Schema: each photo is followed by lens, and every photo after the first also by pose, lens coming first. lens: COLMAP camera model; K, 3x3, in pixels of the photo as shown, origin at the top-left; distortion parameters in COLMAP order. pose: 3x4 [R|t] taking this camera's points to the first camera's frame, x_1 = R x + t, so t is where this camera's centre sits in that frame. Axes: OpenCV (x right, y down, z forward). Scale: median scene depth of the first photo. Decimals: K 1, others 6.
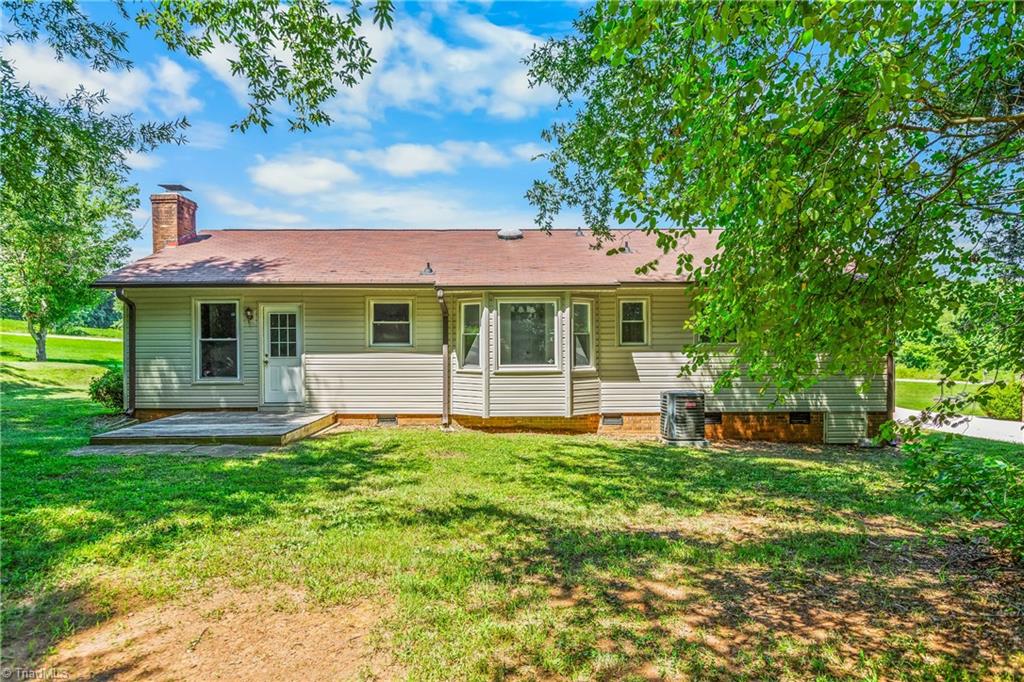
lens RADIAL K [[635.7, 0, 511.0], [0, 635.7, 344.2], [0, 0, 1]] dist [-0.005688, -0.001085]
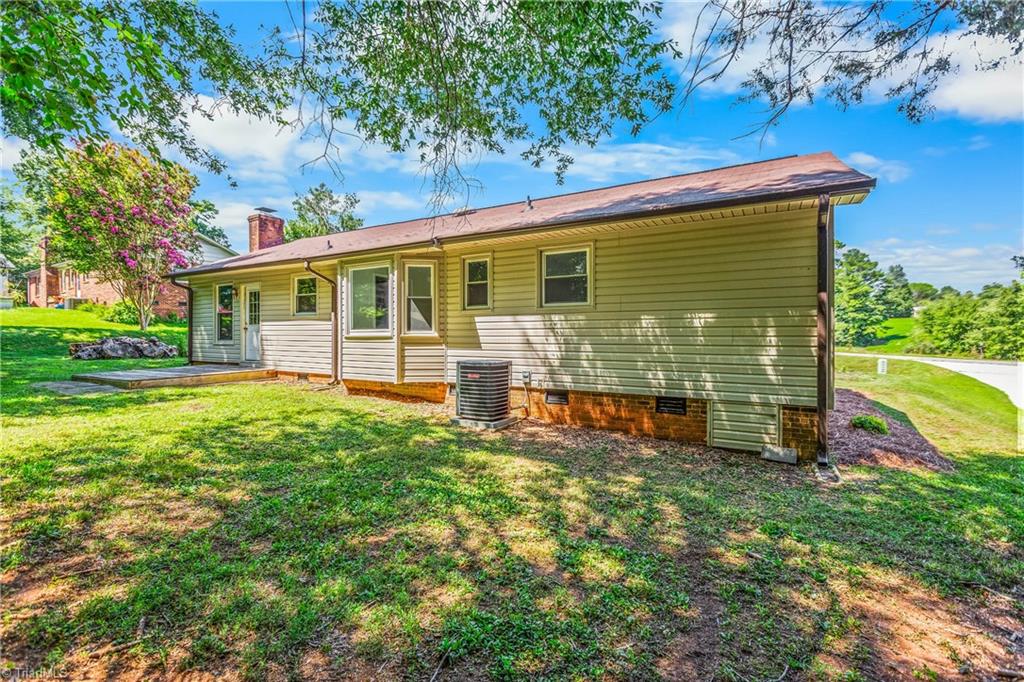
lens RADIAL K [[461.0, 0, 504.7], [0, 461.0, 337.2], [0, 0, 1]] dist [-0.002863, 0.002259]
pose [[0.853426, 0.006634, -0.521172, 0.568143], [-0.002832, 0.999963, 0.008091, 0.036555], [0.521207, -0.005430, 0.853413, 0.467926]]
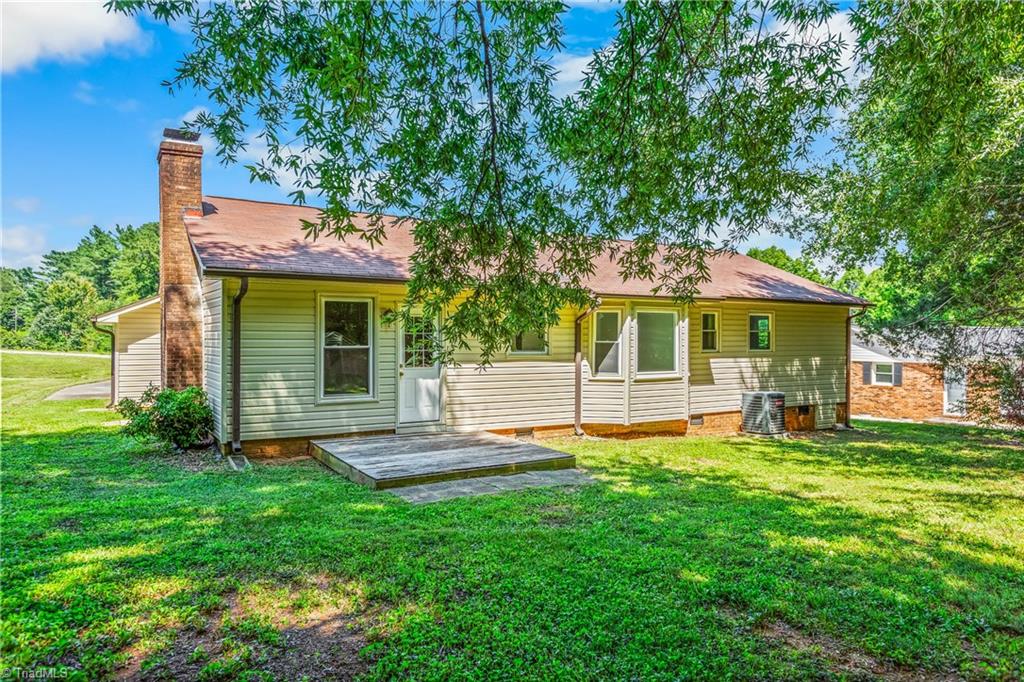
lens RADIAL K [[675.4, 0, 516.3], [0, 675.4, 340.5], [0, 0, 1]] dist [0.004655, 0.000505]
pose [[0.853862, 0.005319, 0.520473, -0.720091], [-0.006176, 0.999981, -0.000089, -0.016746], [-0.520463, -0.003138, 0.853878, 0.165536]]
